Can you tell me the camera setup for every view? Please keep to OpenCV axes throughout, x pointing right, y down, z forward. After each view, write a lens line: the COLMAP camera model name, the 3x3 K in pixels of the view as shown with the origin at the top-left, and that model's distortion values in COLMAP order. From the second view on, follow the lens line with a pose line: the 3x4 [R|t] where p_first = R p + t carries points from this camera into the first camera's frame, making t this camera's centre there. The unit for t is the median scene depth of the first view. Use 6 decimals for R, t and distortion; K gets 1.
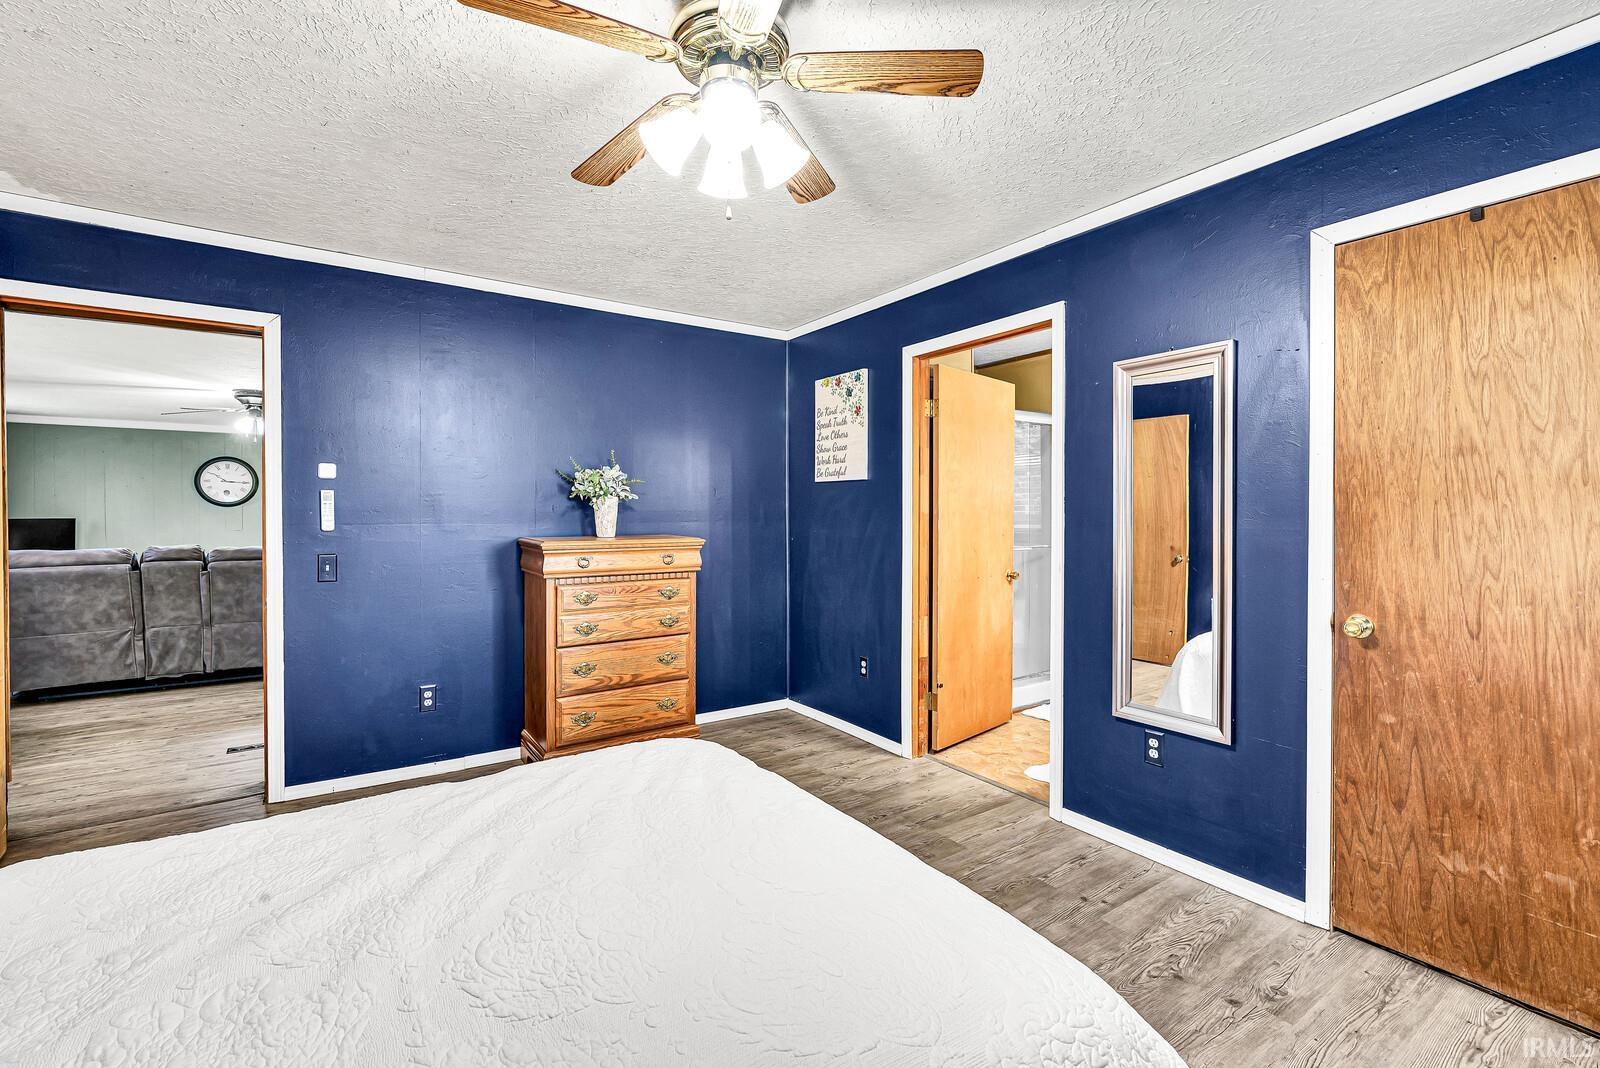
lens RADIAL K [[705.0, 0, 811.5], [0, 705.0, 518.8], [0, 0, 1]] dist [-0.002419, -0.000299]
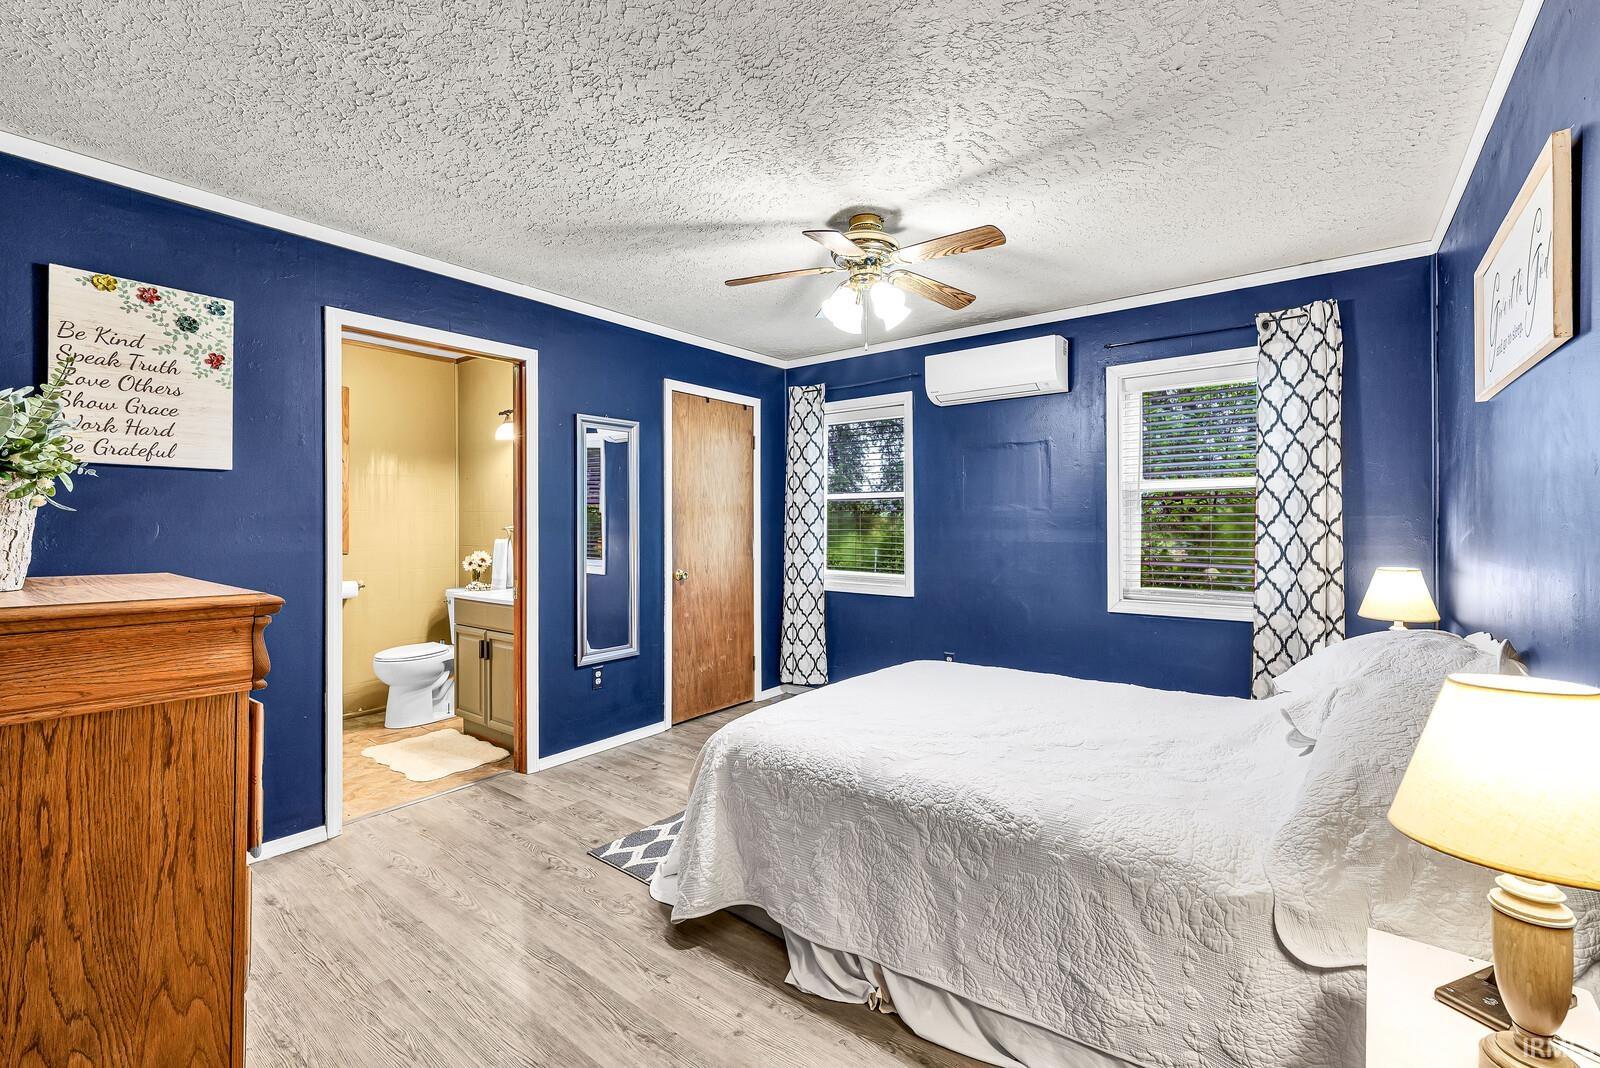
lens RADIAL K [[705.0, 0, 787.4], [0, 705.0, 524.2], [0, 0, 1]] dist [-0.002419, -0.000299]
pose [[-0.306646, 0.000626, 0.951823, -0.707240], [0.012034, 0.999922, 0.003220, -0.001102], [-0.951747, 0.012442, -0.306630, 0.709889]]
